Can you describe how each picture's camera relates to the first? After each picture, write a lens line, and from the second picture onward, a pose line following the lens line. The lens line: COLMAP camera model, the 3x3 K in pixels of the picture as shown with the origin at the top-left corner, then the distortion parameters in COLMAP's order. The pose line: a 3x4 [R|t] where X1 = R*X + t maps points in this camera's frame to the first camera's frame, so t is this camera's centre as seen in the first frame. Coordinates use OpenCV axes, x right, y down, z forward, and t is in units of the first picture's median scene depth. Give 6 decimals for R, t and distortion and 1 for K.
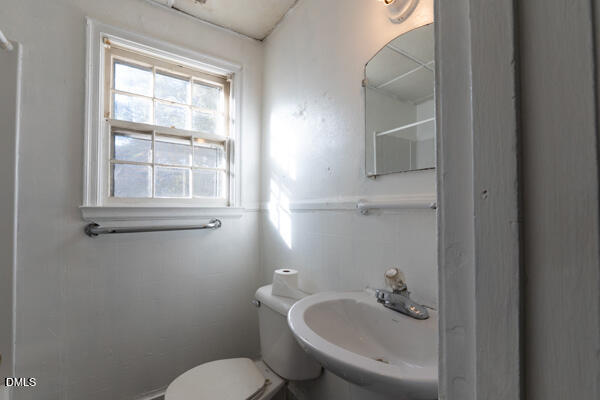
lens RADIAL K [[283.3, 0, 302.6], [0, 283.3, 203.7], [0, 0, 1]] dist [-0.003729, -0.001630]
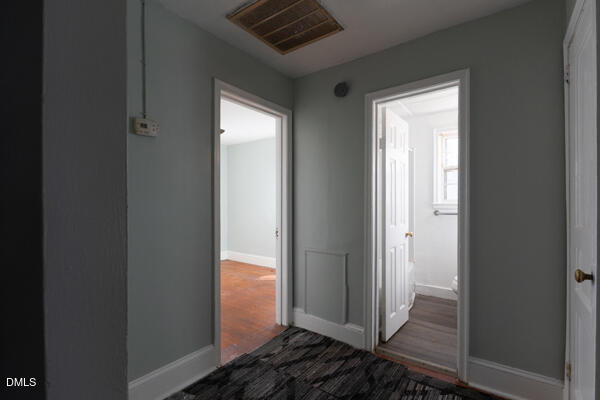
lens RADIAL K [[283.3, 0, 302.6], [0, 283.3, 203.7], [0, 0, 1]] dist [-0.003729, -0.001630]
pose [[0.331051, 0.004953, -0.943600, 1.072788], [0.017482, 0.999782, 0.011381, -0.034323], [0.943451, -0.020264, 0.330892, -0.829632]]
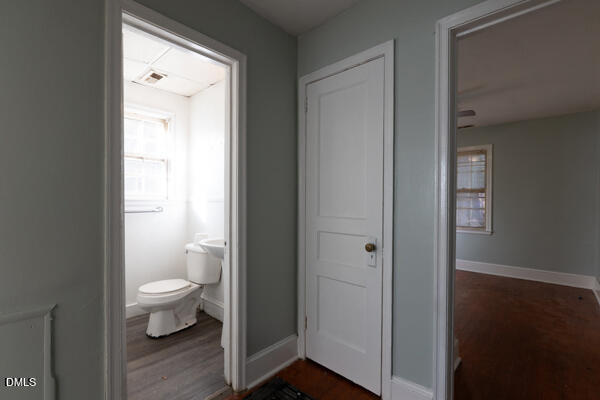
lens RADIAL K [[283.3, 0, 302.6], [0, 283.3, 203.7], [0, 0, 1]] dist [-0.003729, -0.001630]
pose [[0.971898, 0.005882, 0.235330, 0.137952], [-0.013335, 0.999458, 0.030093, -0.027759], [-0.235025, -0.032386, 0.971450, -0.918254]]
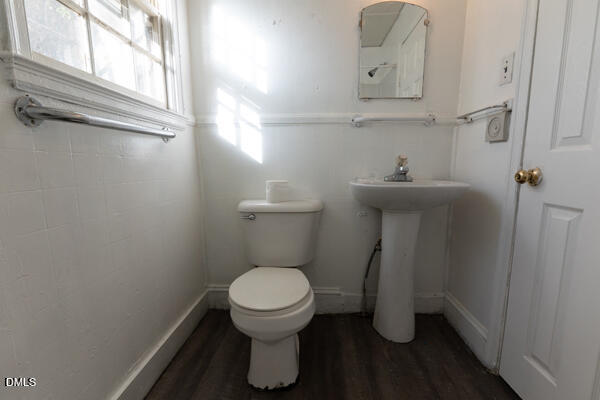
lens RADIAL K [[273.7, 0, 301.9], [0, 273.7, 205.3], [0, 0, 1]] dist [0.000748, -0.000227]
pose [[0.565979, -0.127761, 0.814460, -0.769767], [-0.007442, 0.987087, 0.160012, 0.146521], [-0.824386, -0.096624, 0.557720, 0.314184]]
